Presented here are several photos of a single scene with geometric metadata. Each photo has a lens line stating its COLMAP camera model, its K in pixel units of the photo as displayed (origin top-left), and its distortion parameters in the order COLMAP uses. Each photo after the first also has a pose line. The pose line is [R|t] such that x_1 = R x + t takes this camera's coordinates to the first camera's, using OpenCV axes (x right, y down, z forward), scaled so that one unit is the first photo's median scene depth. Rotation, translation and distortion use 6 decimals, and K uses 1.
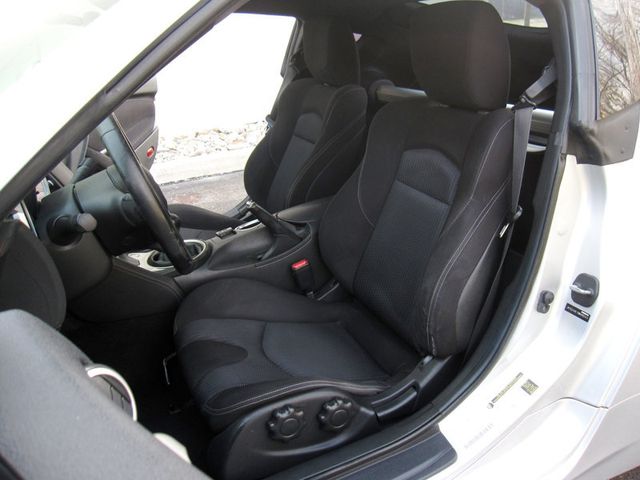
lens RADIAL K [[545.0, 0, 319.8], [0, 545.0, 237.7], [0, 0, 1]] dist [-0.044210, 0.000471]
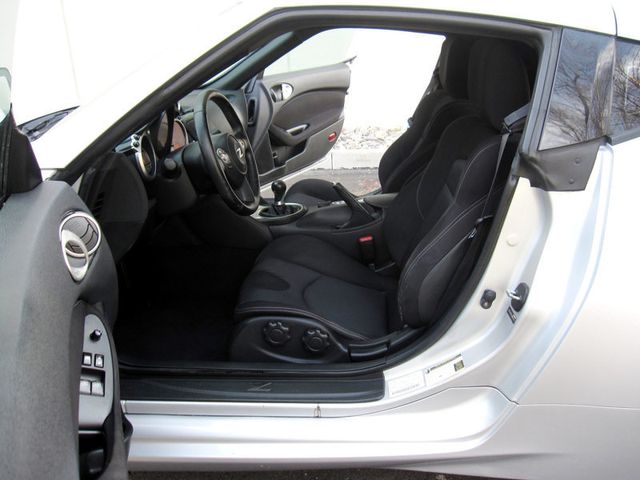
lens RADIAL K [[545.0, 0, 318.2], [0, 545.0, 243.7], [0, 0, 1]] dist [-0.044210, 0.000471]
pose [[0.875791, 0.219958, -0.429662, 0.567399], [-0.213006, 0.974893, 0.064904, 0.003729], [0.433150, 0.034678, 0.900654, -0.220438]]
